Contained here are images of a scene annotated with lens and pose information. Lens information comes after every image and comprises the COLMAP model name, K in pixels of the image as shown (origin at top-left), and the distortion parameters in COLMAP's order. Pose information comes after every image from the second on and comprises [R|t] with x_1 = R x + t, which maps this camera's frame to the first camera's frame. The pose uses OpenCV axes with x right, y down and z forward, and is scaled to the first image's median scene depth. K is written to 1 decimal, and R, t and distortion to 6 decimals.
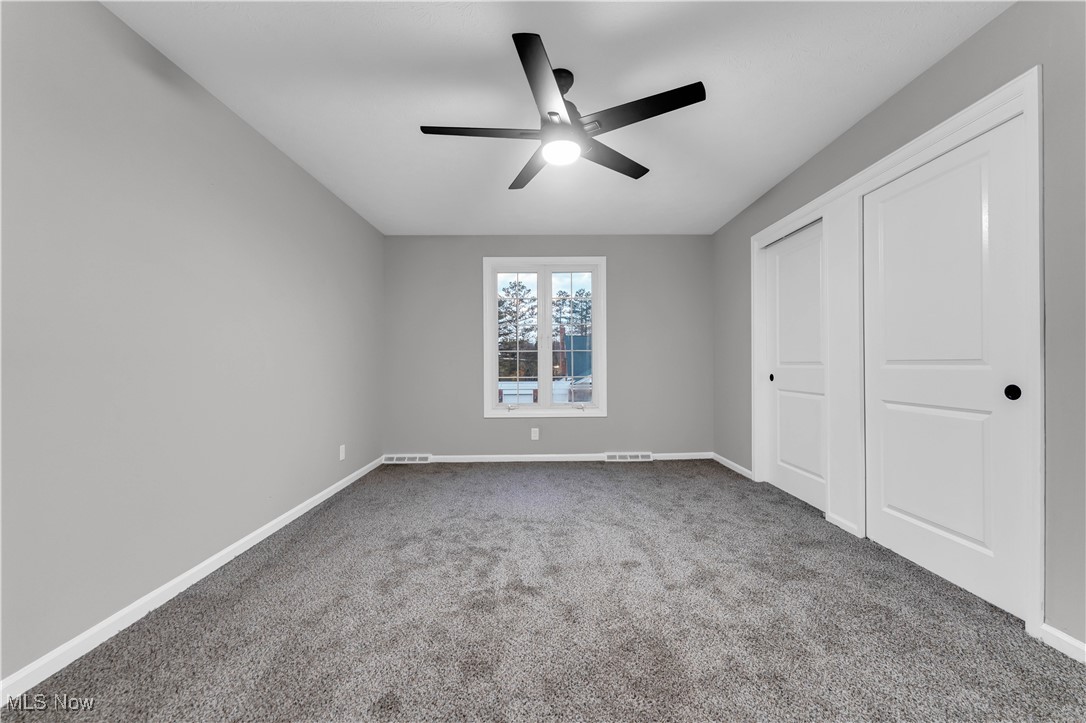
lens RADIAL K [[434.9, 0, 543.0], [0, 434.9, 361.5], [0, 0, 1]] dist [0.000324, -0.000352]
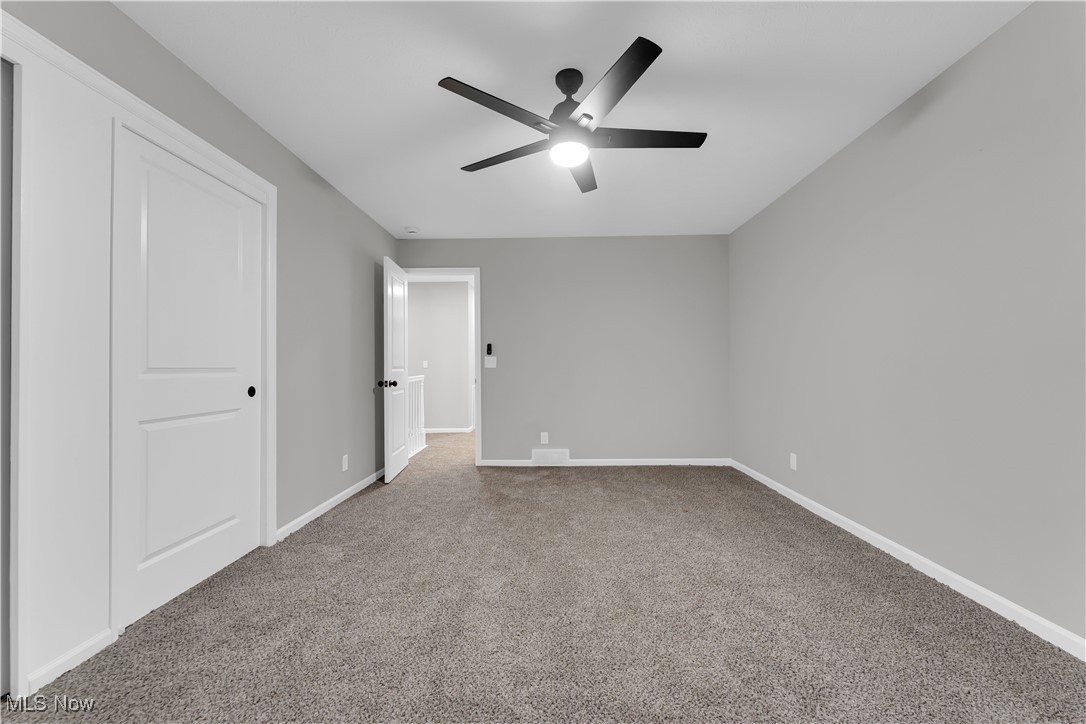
lens RADIAL K [[434.9, 0, 543.0], [0, 434.9, 362.0], [0, 0, 1]] dist [0.000324, -0.000352]
pose [[-0.999862, 0.013142, 0.010142, 0.103771], [0.012903, 0.999644, -0.023361, 0.016669], [-0.010446, -0.023227, -0.999676, 2.127954]]
